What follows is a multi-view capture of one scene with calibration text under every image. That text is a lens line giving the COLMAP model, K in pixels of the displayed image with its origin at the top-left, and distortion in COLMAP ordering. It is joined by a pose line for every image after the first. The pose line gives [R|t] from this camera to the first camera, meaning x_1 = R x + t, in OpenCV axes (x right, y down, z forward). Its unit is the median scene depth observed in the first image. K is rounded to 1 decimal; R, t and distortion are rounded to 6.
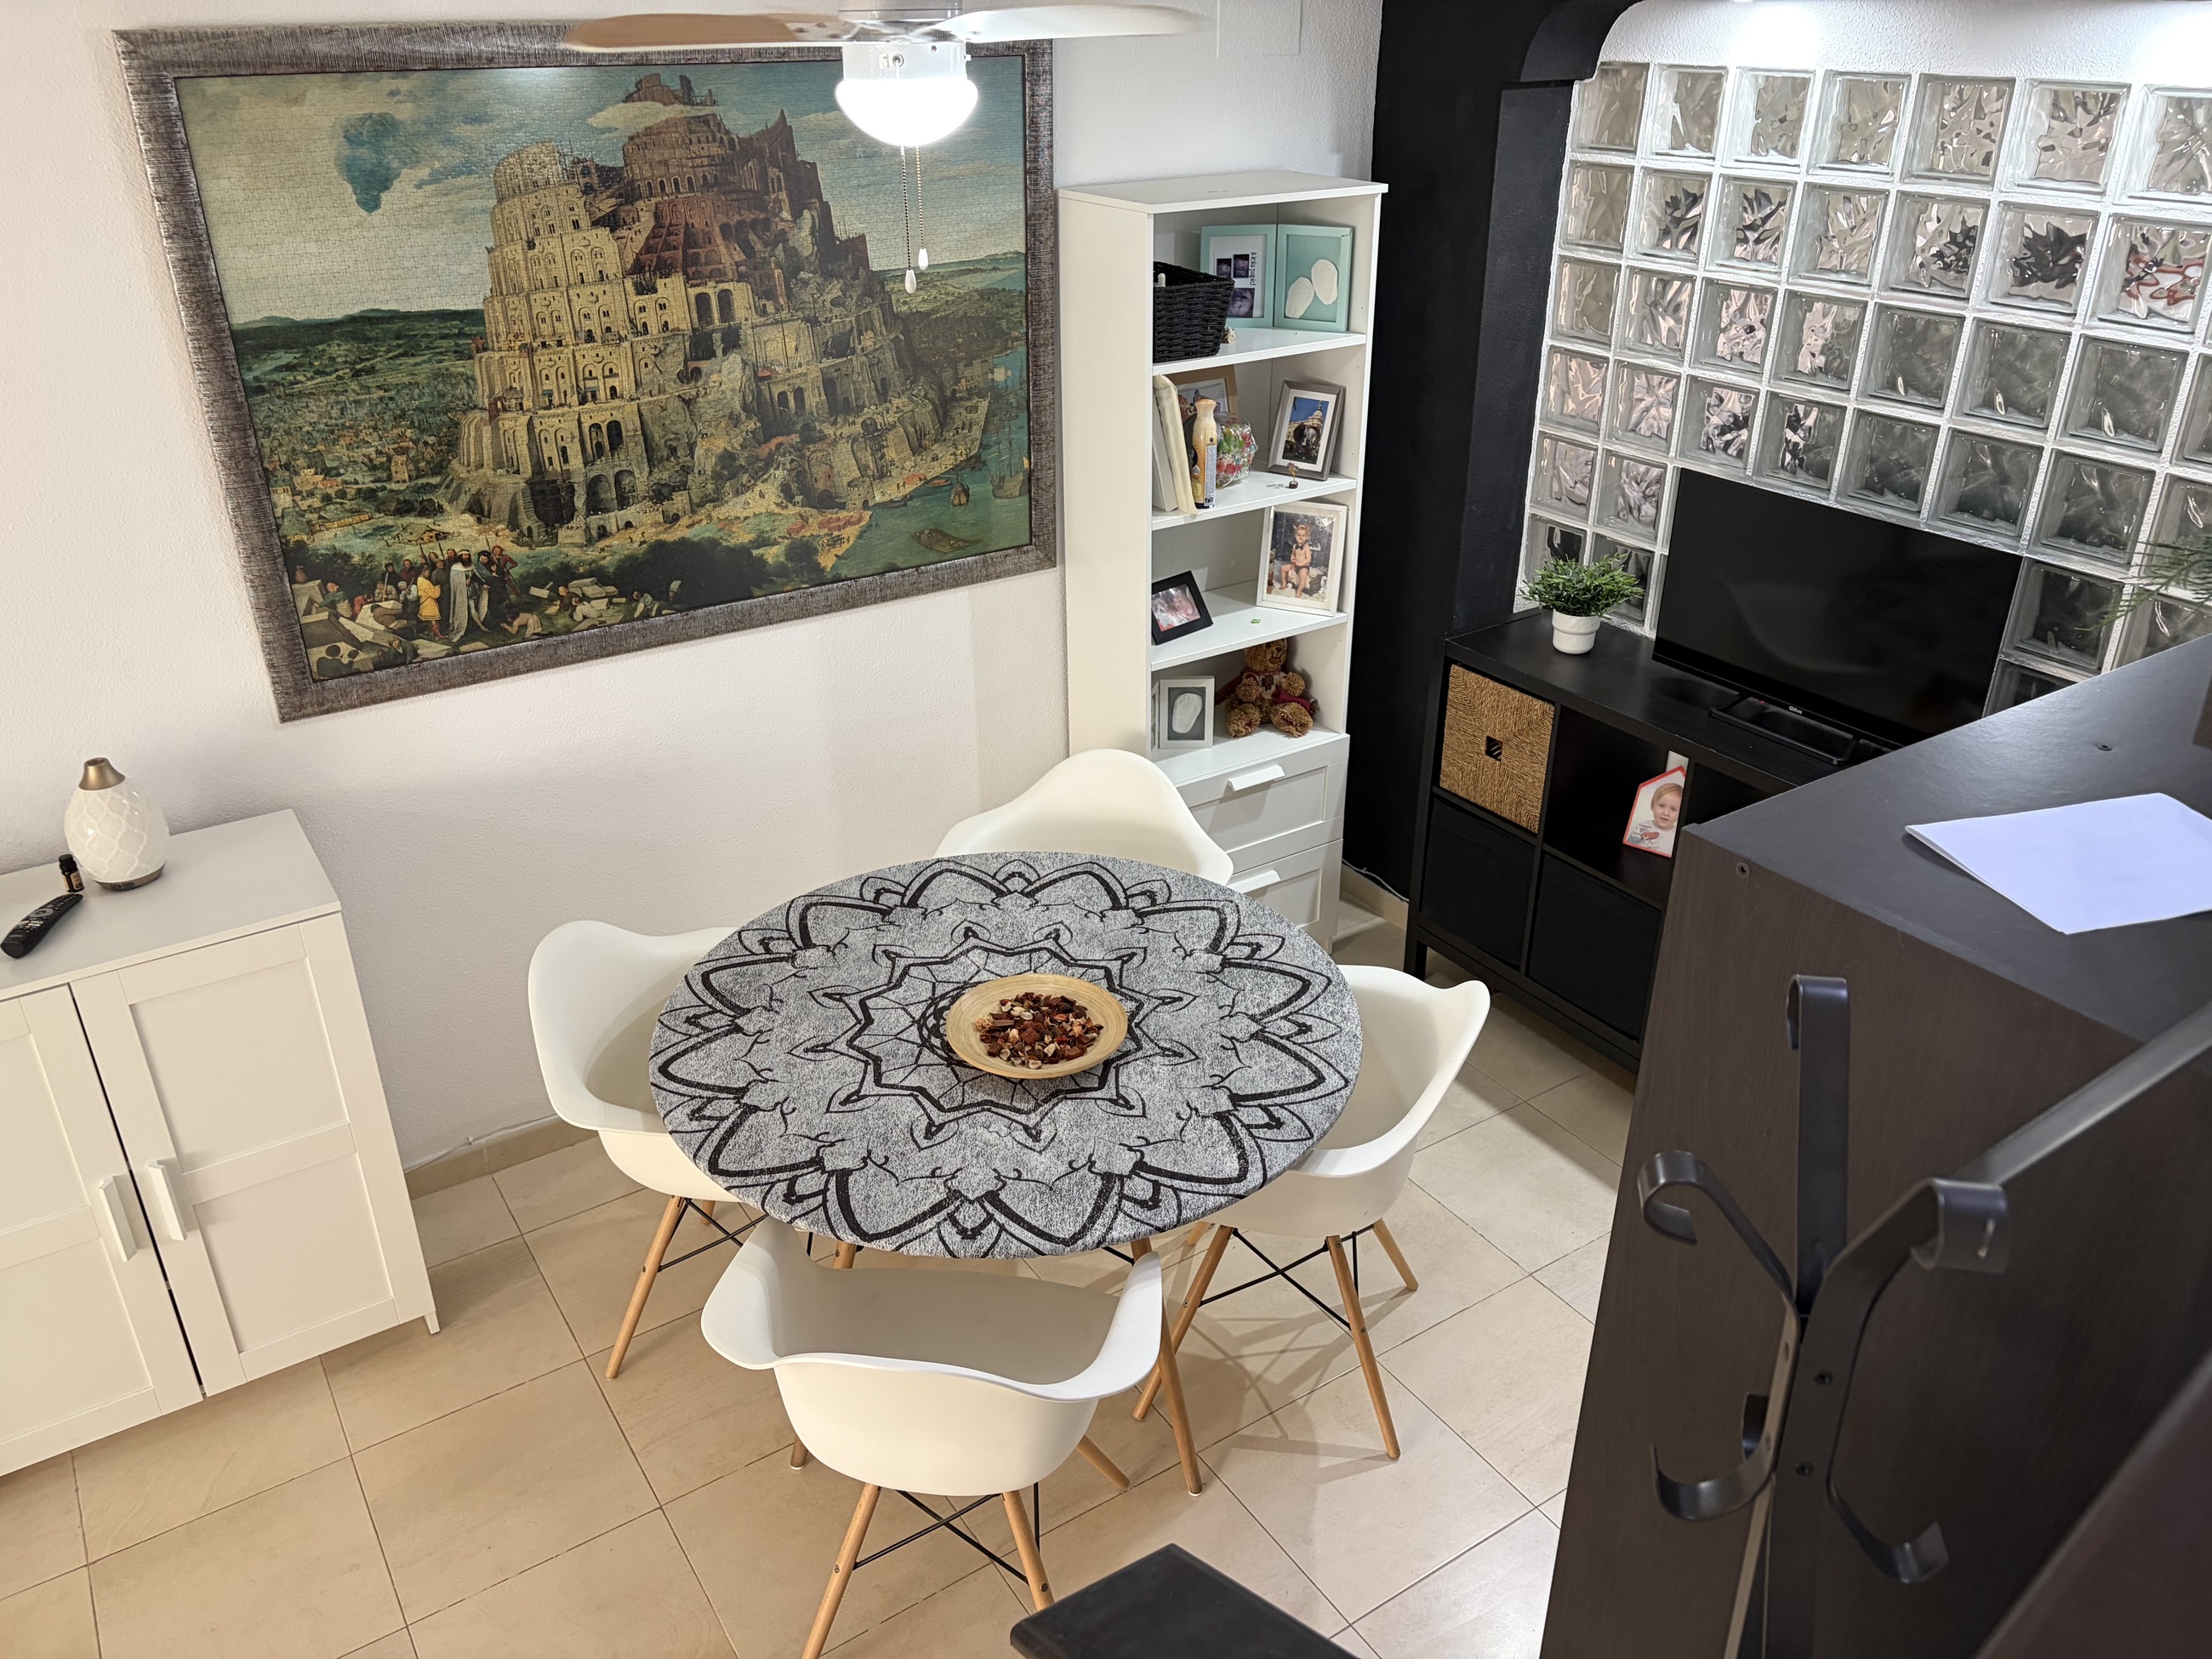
lens RADIAL K [[1689.4, 0, 1105.6], [0, 1689.4, 832.8], [0, 0, 1]] dist [0.030798, -0.038678]
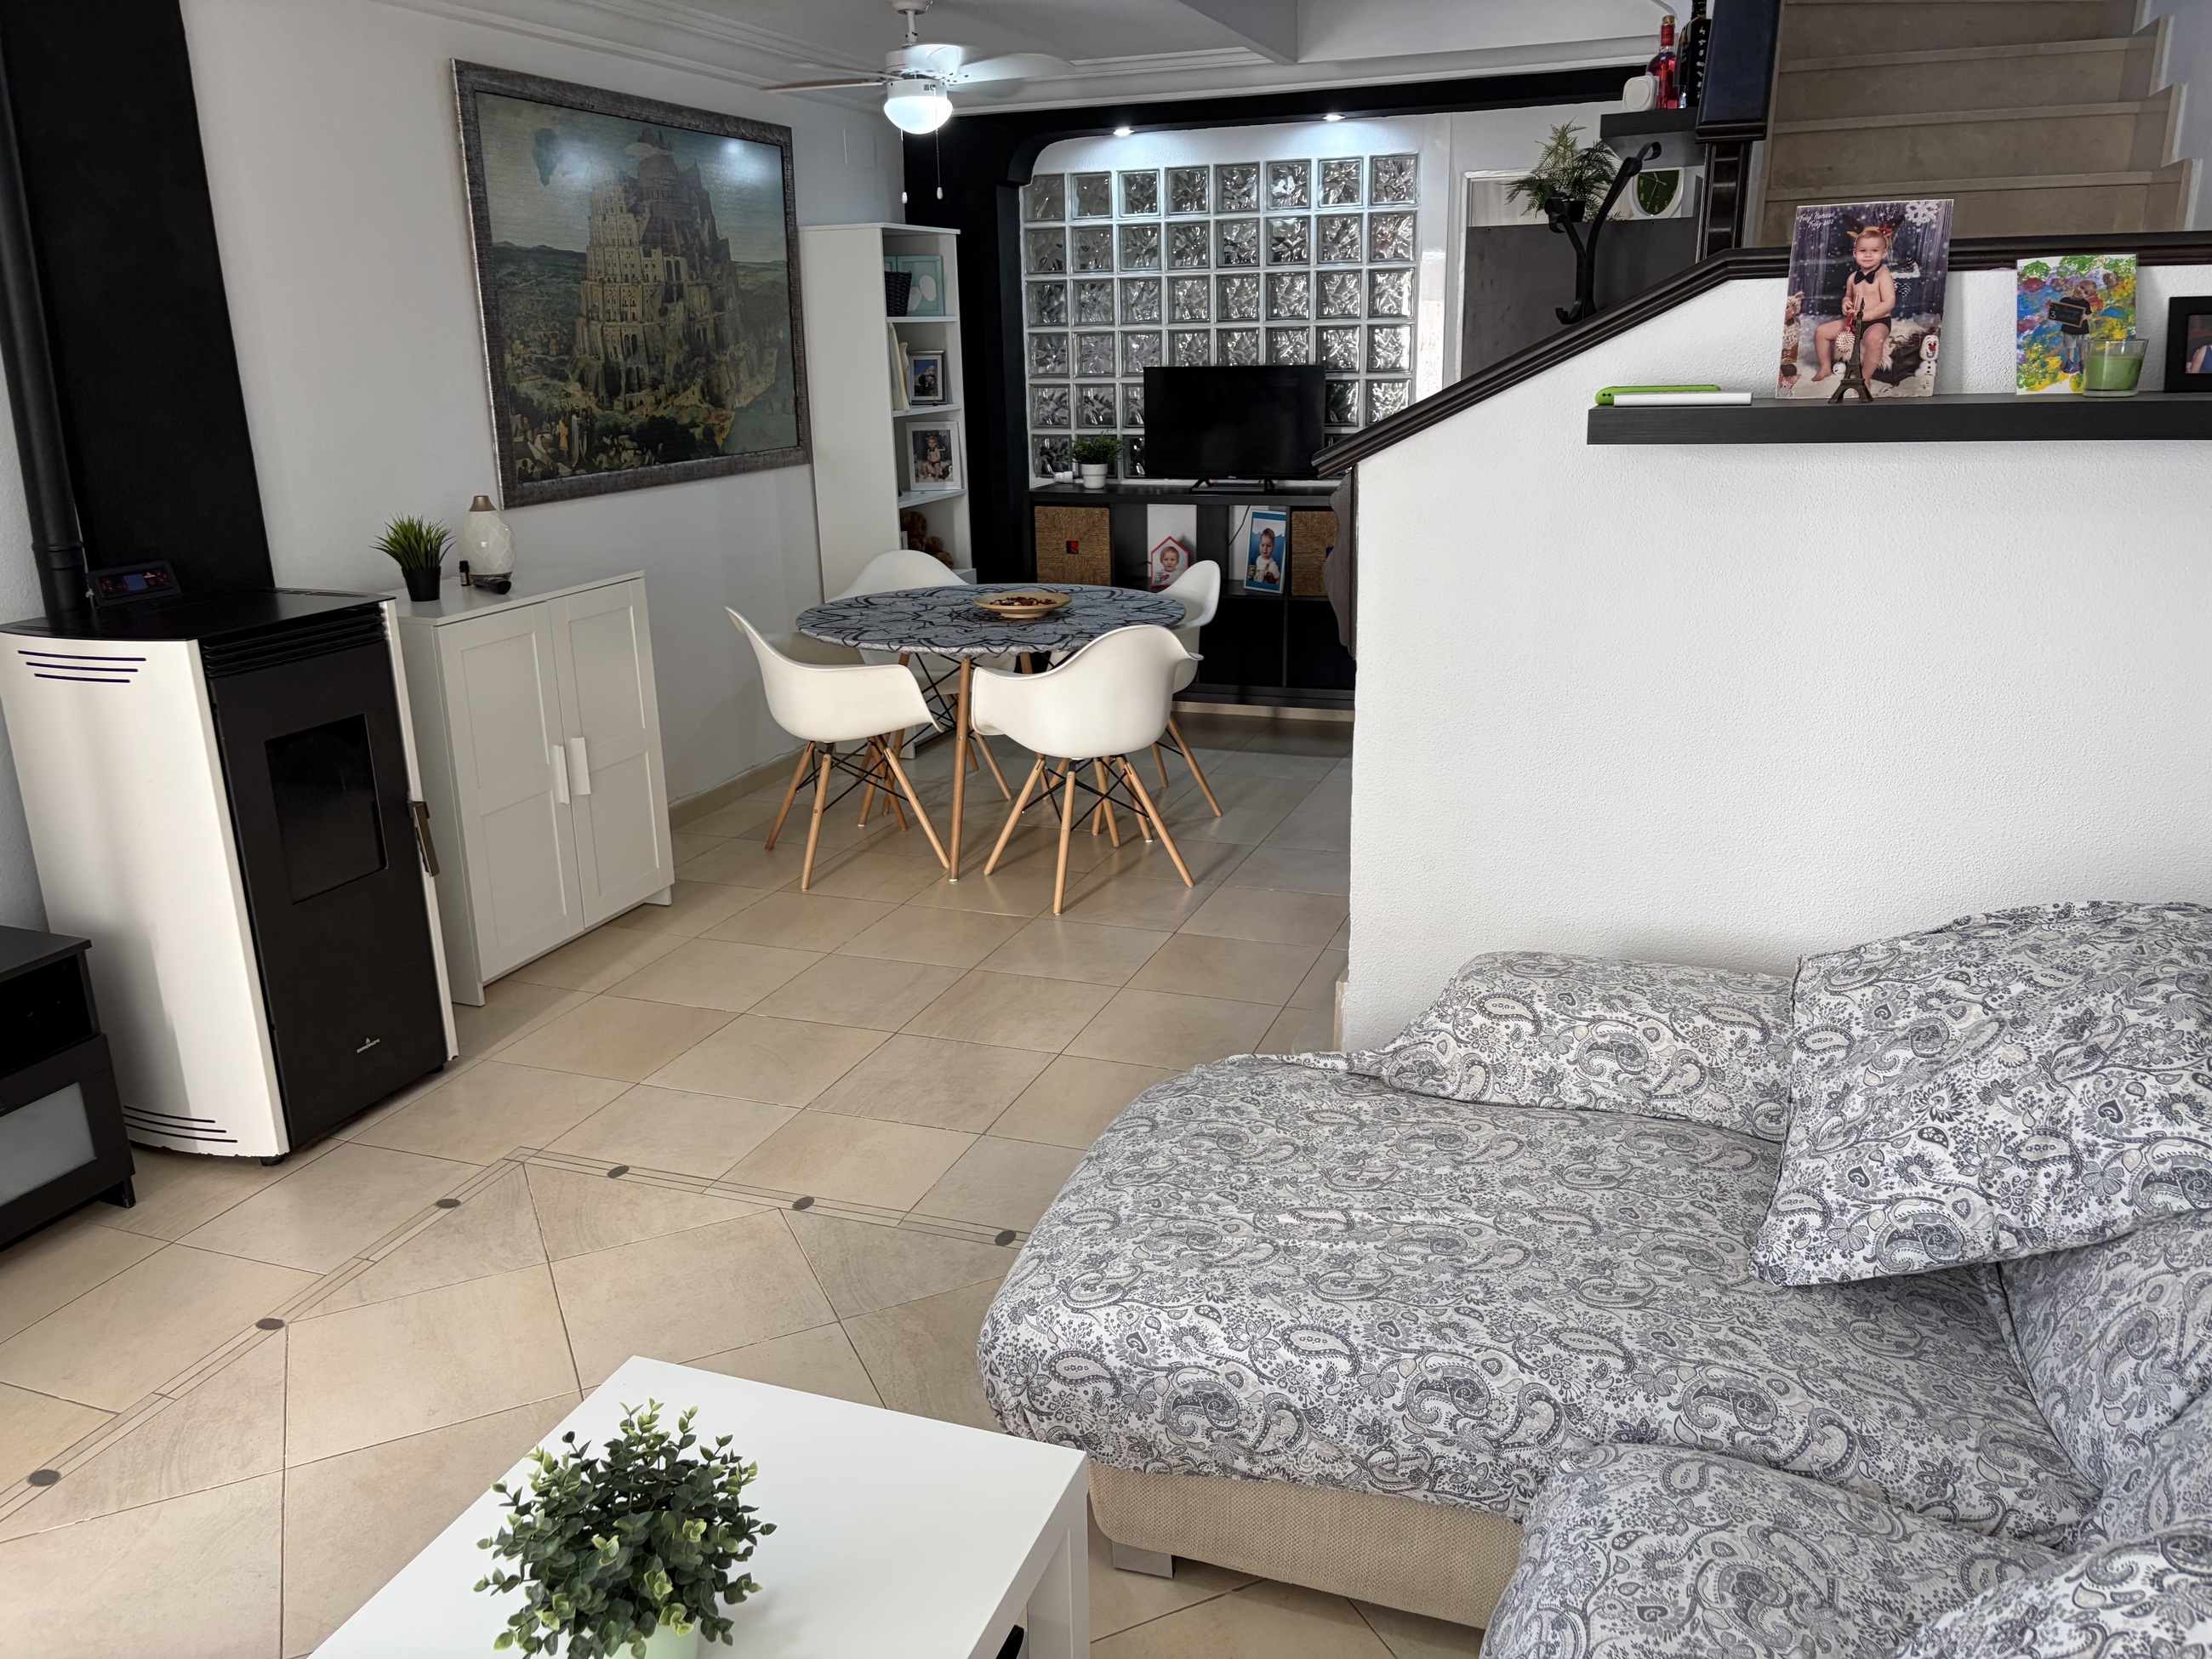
lens RADIAL K [[1689.4, 0, 1095.6], [0, 1689.4, 819.2], [0, 0, 1]] dist [0.030798, -0.038678]
pose [[0.816287, -0.174552, 0.550643, -0.881166], [0.276195, 0.955166, -0.106655, 0.478635], [-0.507338, 0.239145, 0.827899, -0.433270]]
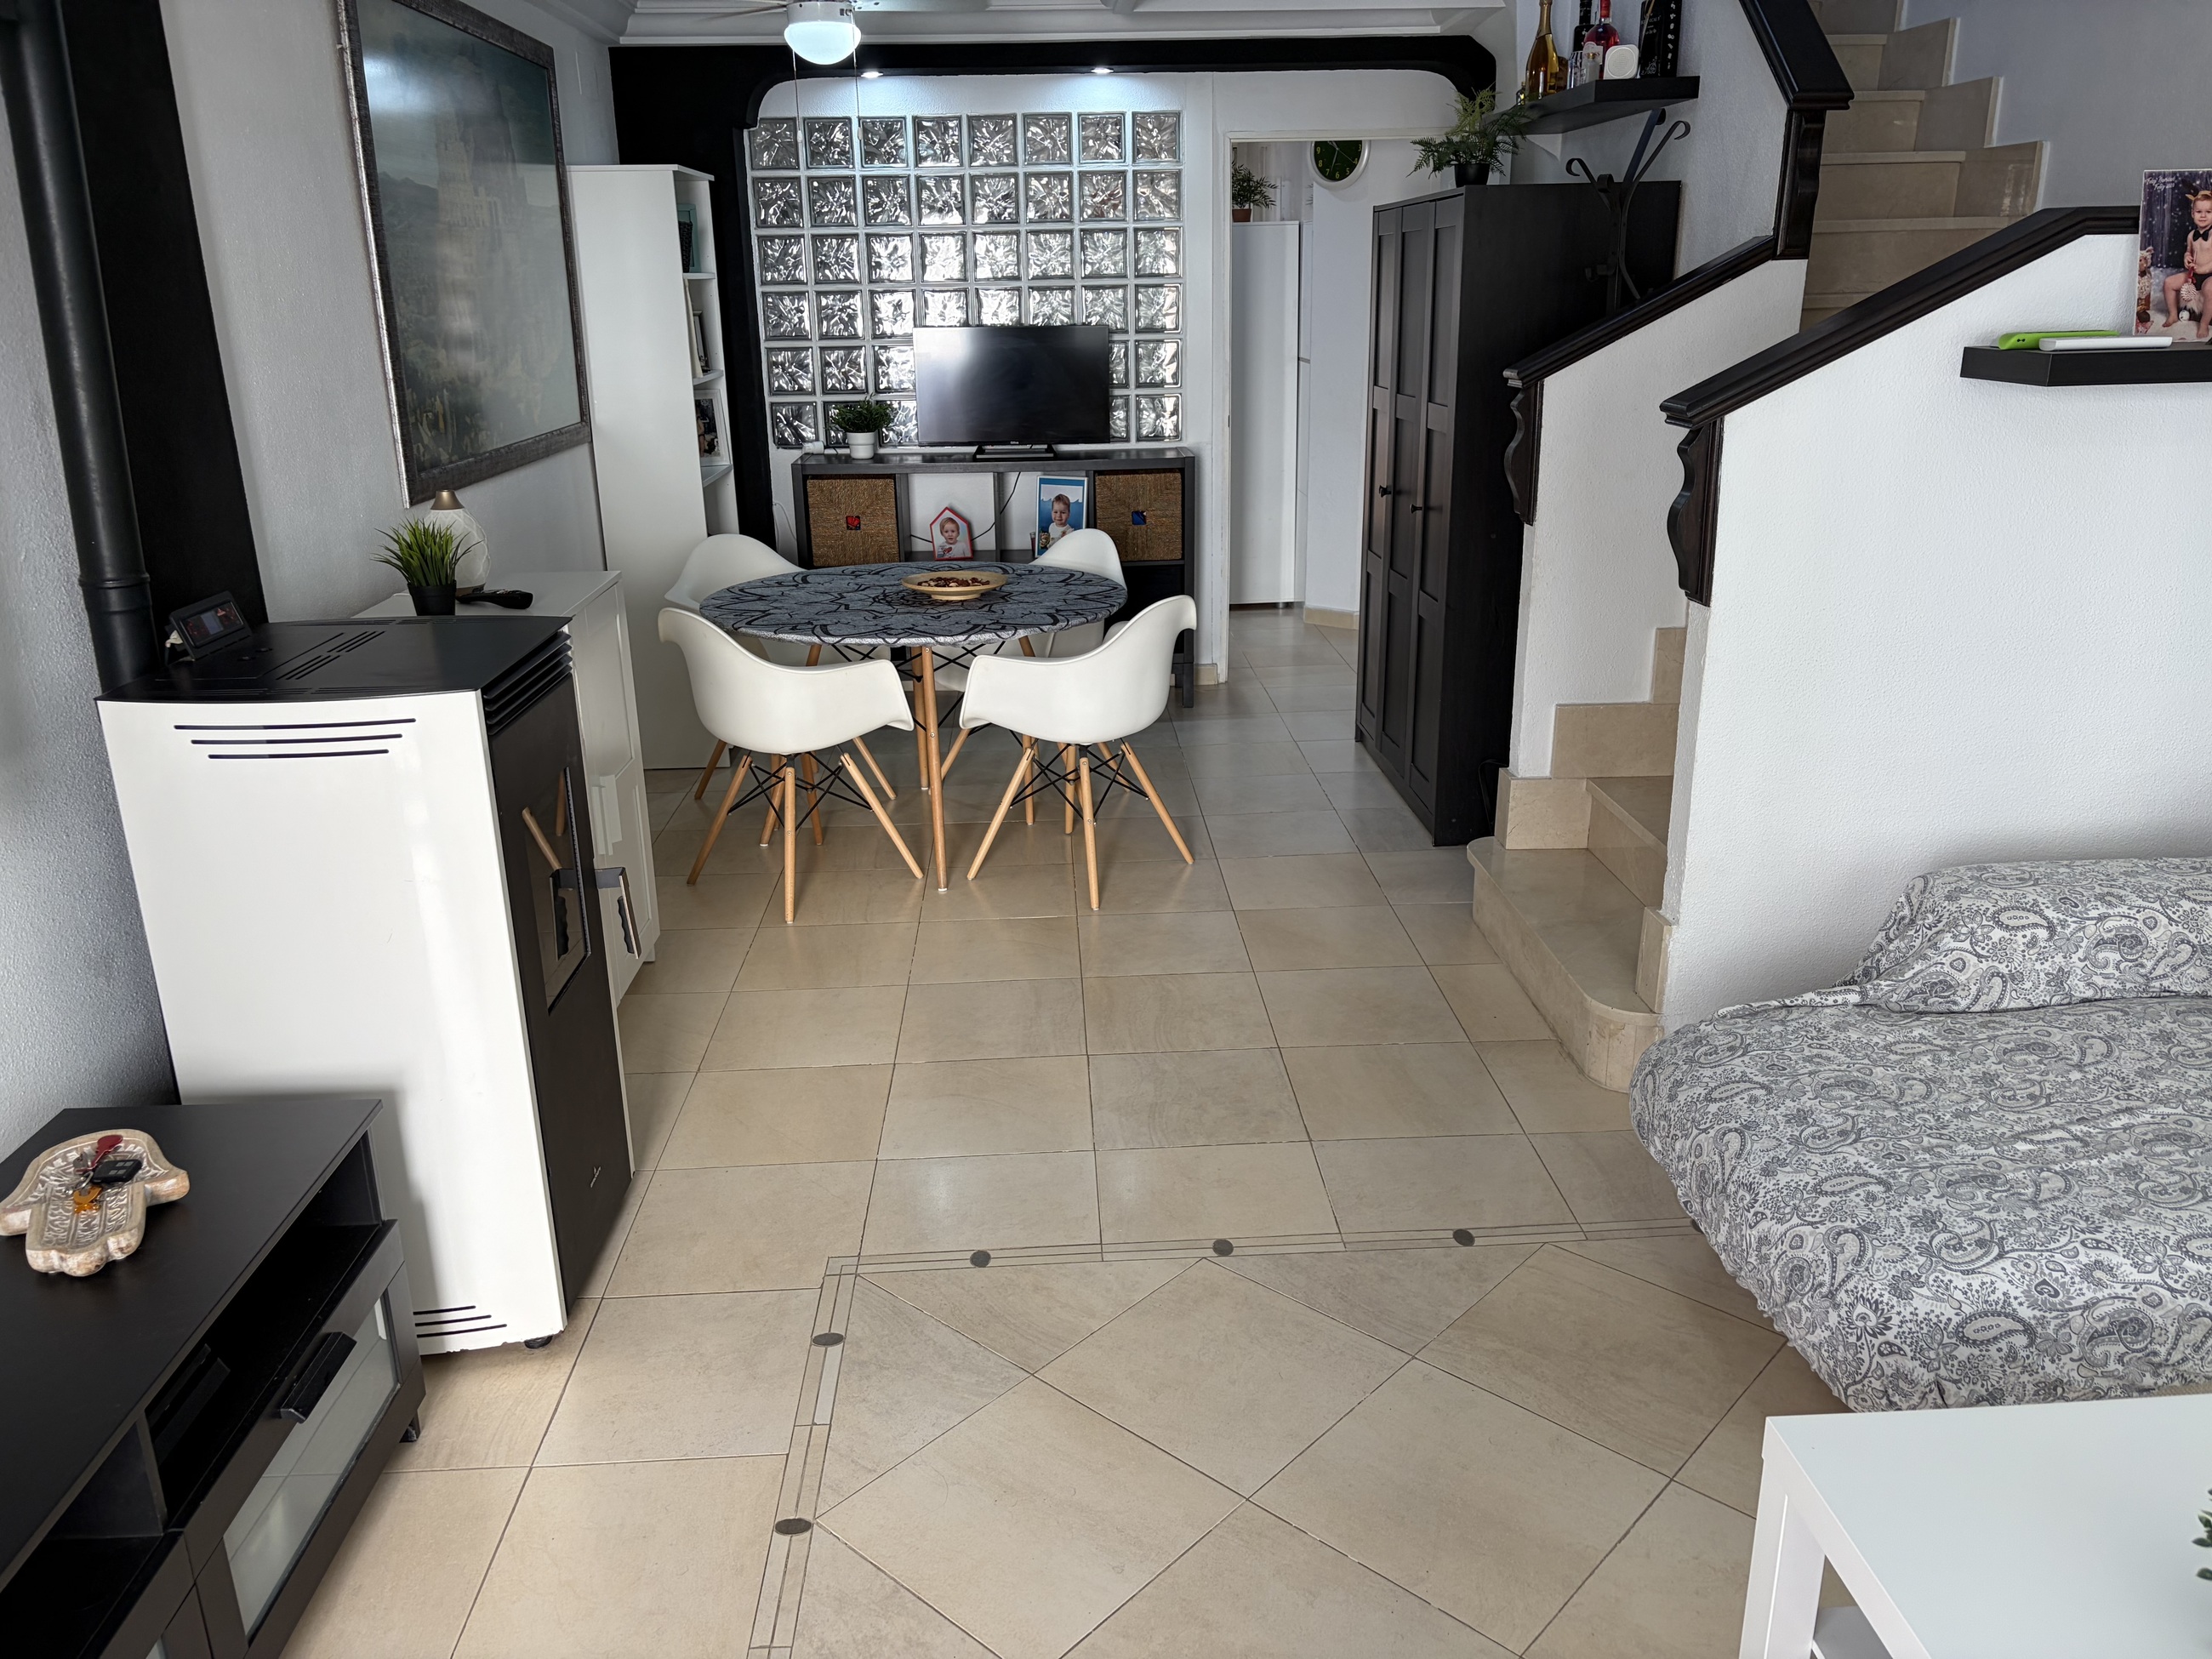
lens RADIAL K [[1689.4, 0, 1106.3], [0, 1689.4, 829.9], [0, 0, 1]] dist [0.030798, -0.038678]
pose [[0.520560, -0.269492, 0.810180, -1.205691], [0.397984, 0.916082, 0.049004, 0.274371], [-0.755398, 0.296929, 0.584130, -0.030880]]
